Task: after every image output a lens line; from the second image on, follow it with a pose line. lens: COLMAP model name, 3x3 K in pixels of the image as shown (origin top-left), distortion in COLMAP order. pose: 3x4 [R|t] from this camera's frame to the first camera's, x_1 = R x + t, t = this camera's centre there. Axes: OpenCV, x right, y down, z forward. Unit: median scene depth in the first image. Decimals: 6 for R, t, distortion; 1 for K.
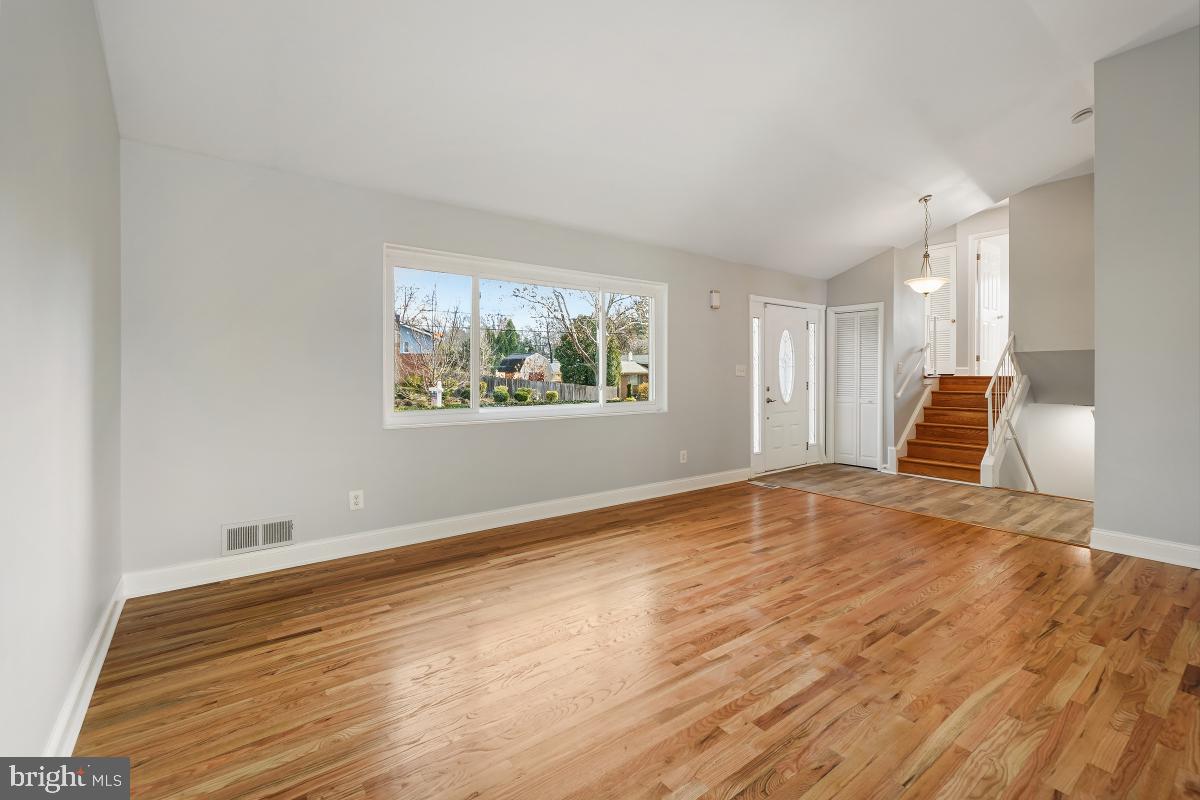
lens RADIAL K [[521.3, 0, 607.7], [0, 521.3, 378.6], [0, 0, 1]] dist [-0.009942, 0.003742]
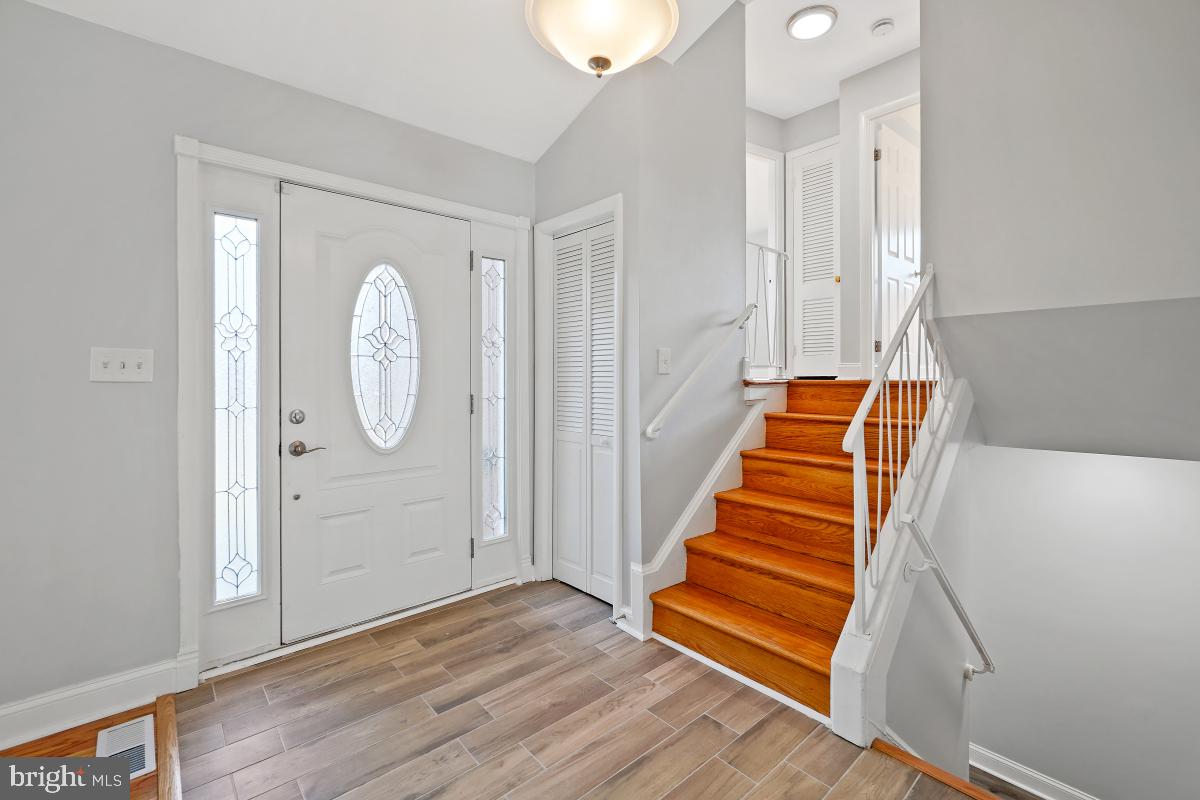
lens RADIAL K [[521.3, 0, 610.5], [0, 521.3, 380.8], [0, 0, 1]] dist [-0.009942, 0.003742]
pose [[0.996567, -0.001172, 0.082779, 0.497270], [0.001534, 0.999990, -0.004307, -0.003421], [-0.082773, 0.004419, 0.996559, 0.618750]]
